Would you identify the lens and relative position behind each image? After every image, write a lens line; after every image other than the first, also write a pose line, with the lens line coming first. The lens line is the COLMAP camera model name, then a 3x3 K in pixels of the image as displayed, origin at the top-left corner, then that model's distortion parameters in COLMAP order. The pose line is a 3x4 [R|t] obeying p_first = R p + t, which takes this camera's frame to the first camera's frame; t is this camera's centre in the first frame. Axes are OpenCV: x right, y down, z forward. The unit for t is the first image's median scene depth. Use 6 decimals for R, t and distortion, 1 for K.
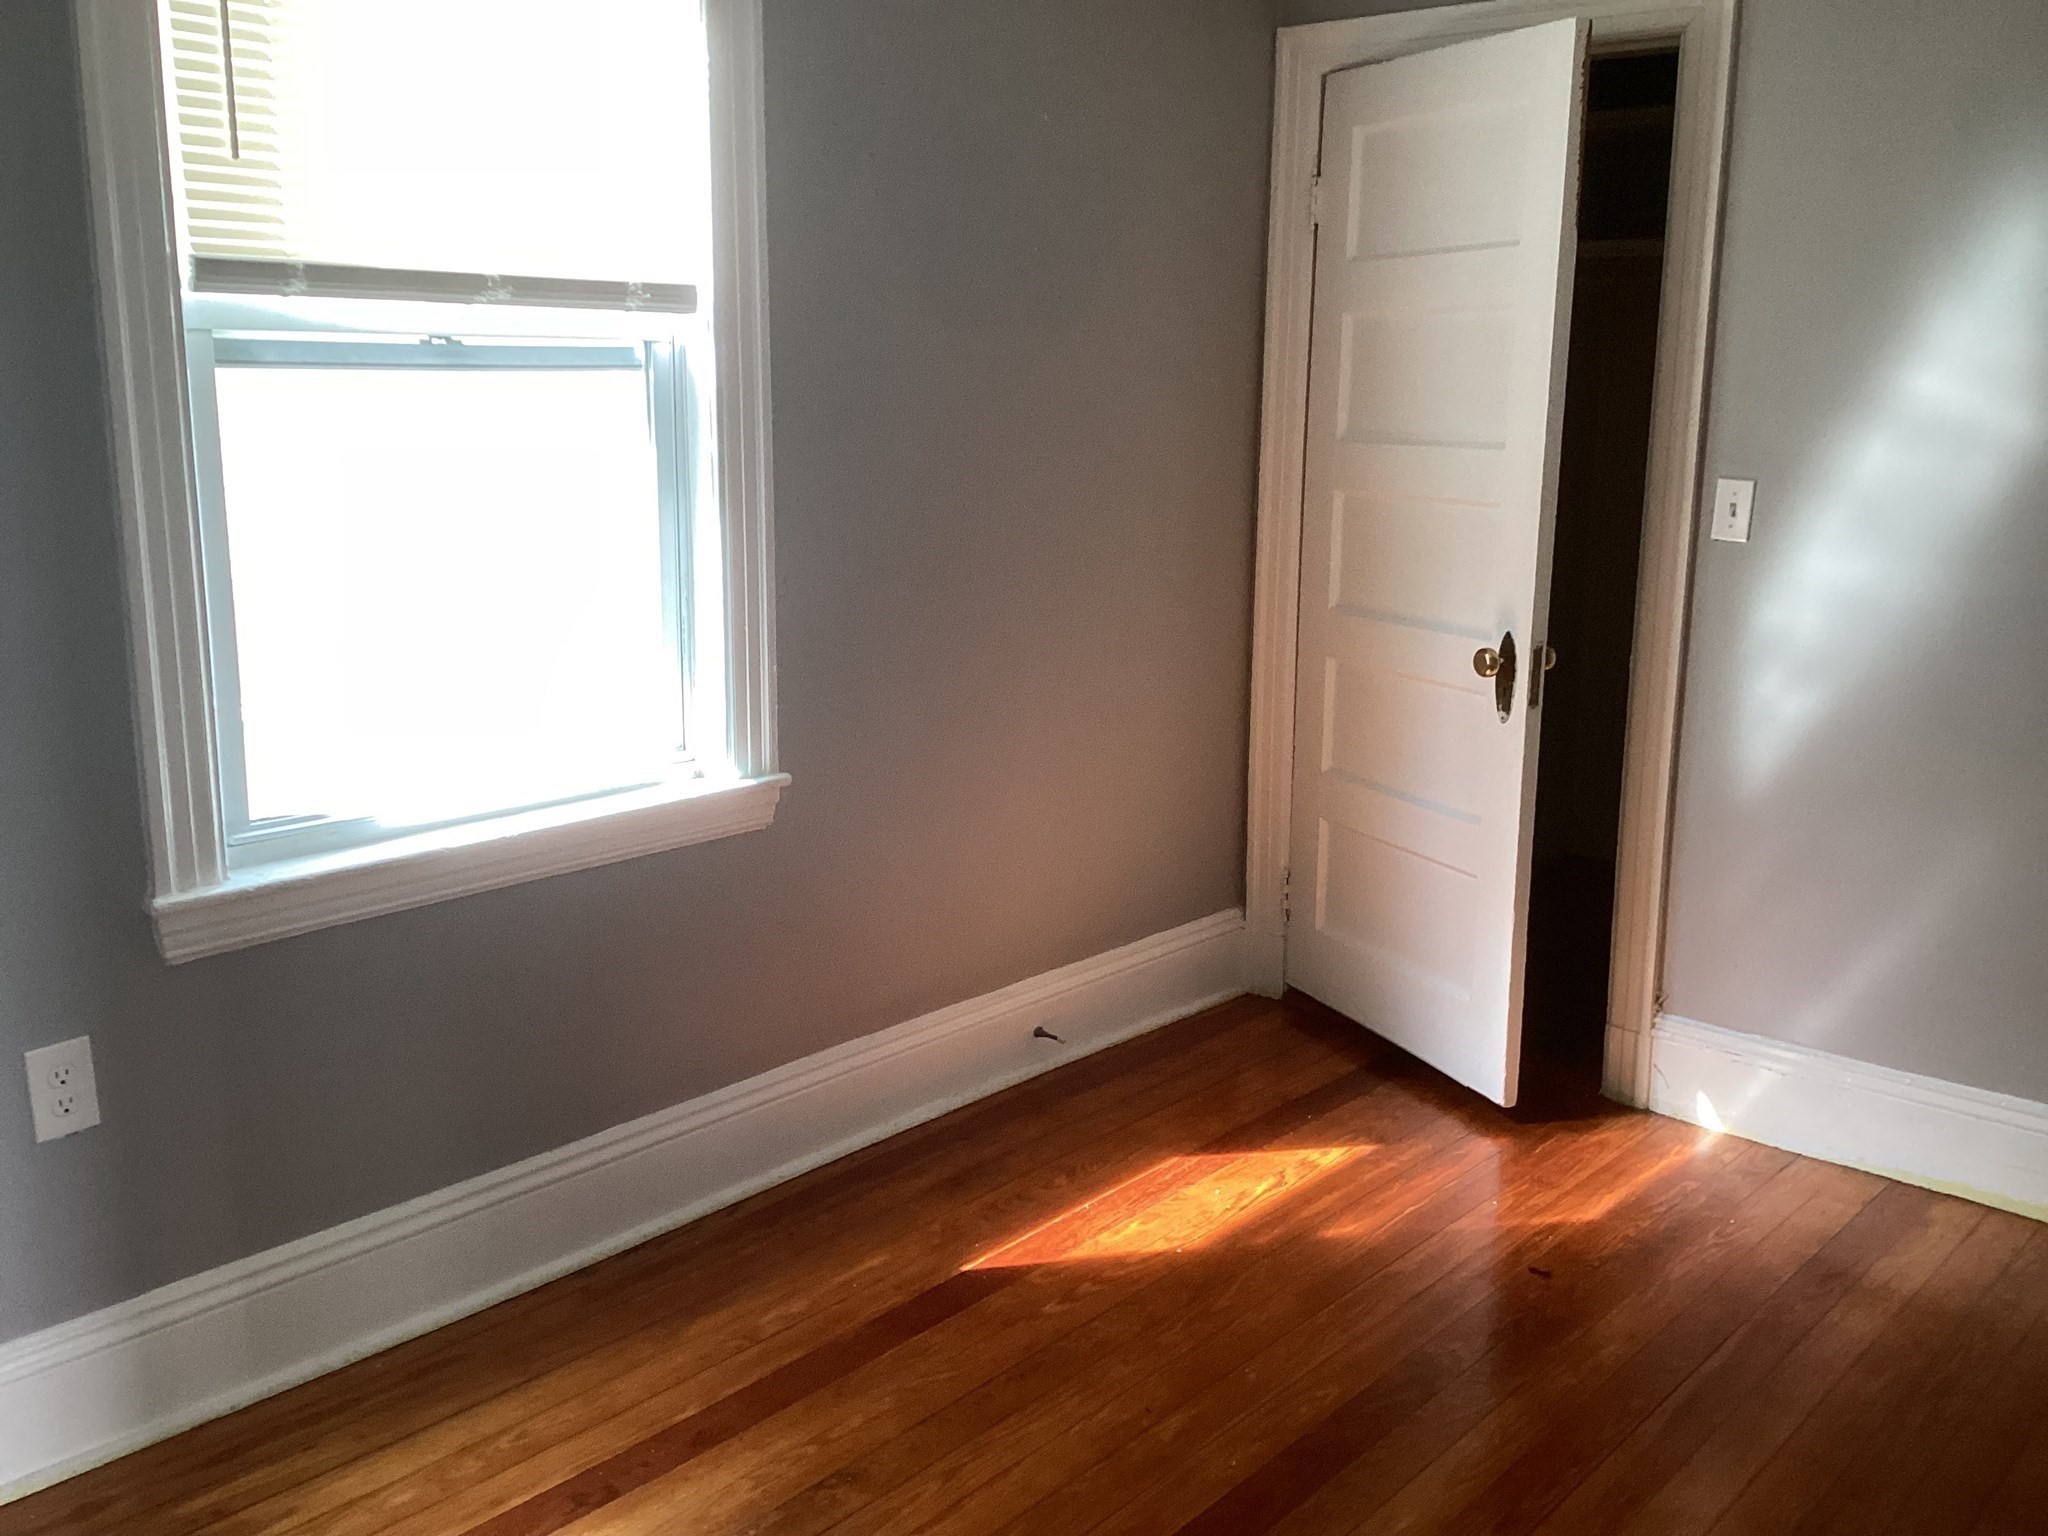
lens RADIAL K [[1820.3, 0, 1021.7], [0, 1820.3, 764.6], [0, 0, 1]] dist [0.005232, -0.002992]
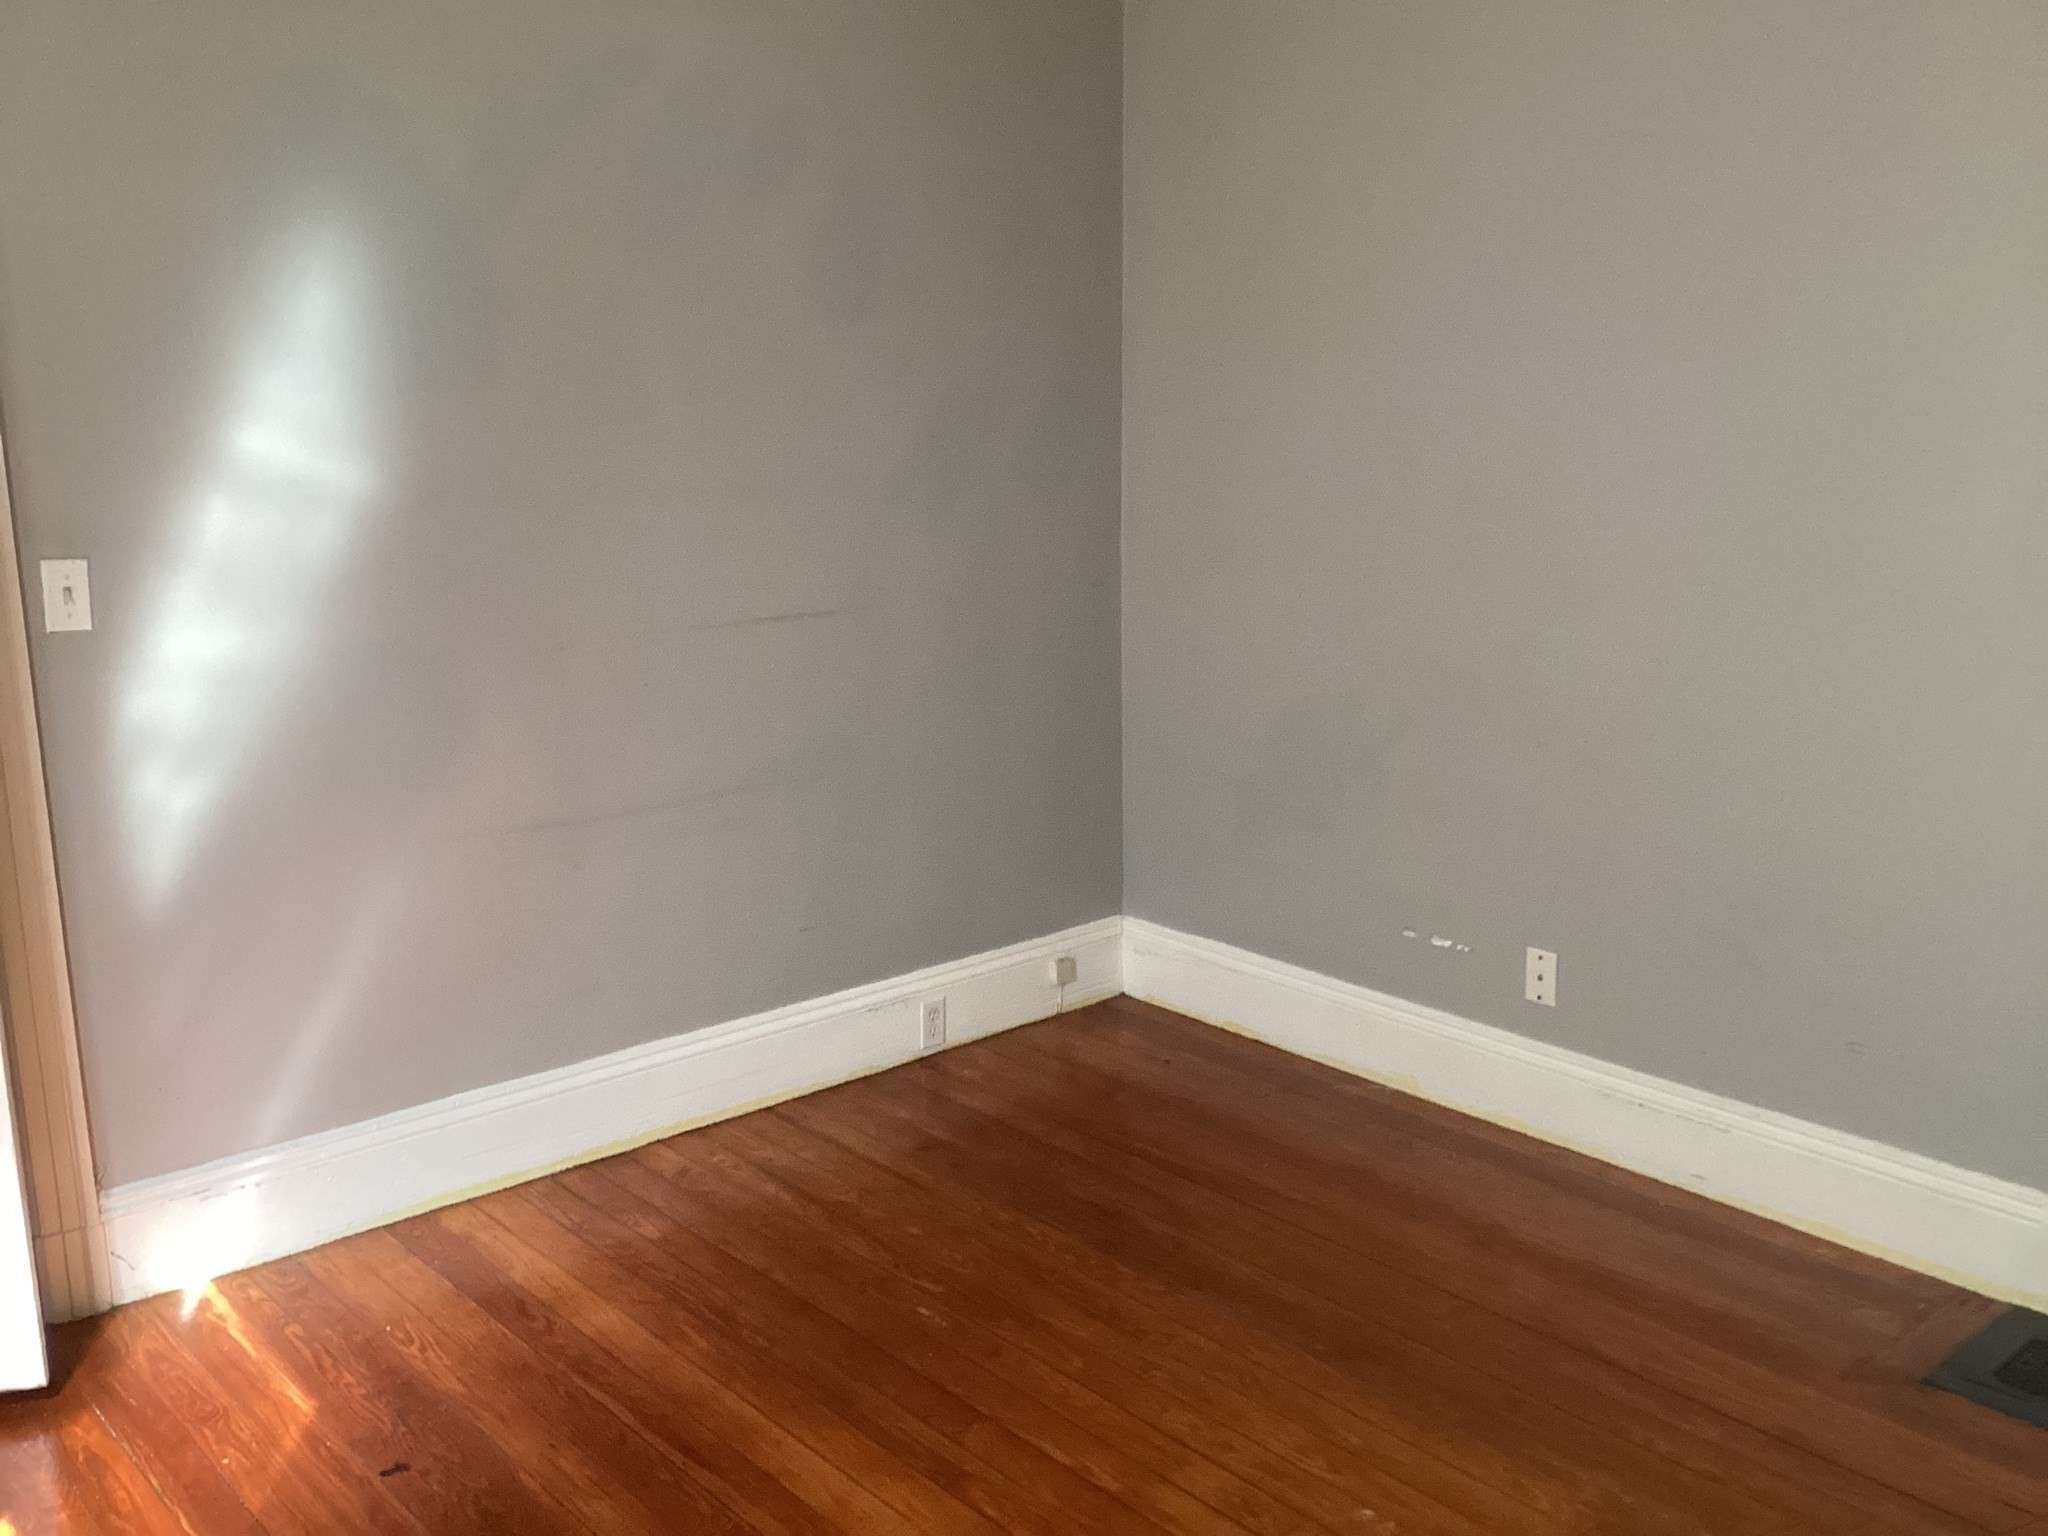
lens RADIAL K [[1820.3, 0, 1023.6], [0, 1820.3, 772.9], [0, 0, 1]] dist [0.005232, -0.002992]
pose [[0.098760, -0.208511, 0.973021, -0.427395], [0.208954, 0.960347, 0.184586, -0.128510], [-0.972926, 0.185087, 0.138413, 0.481944]]
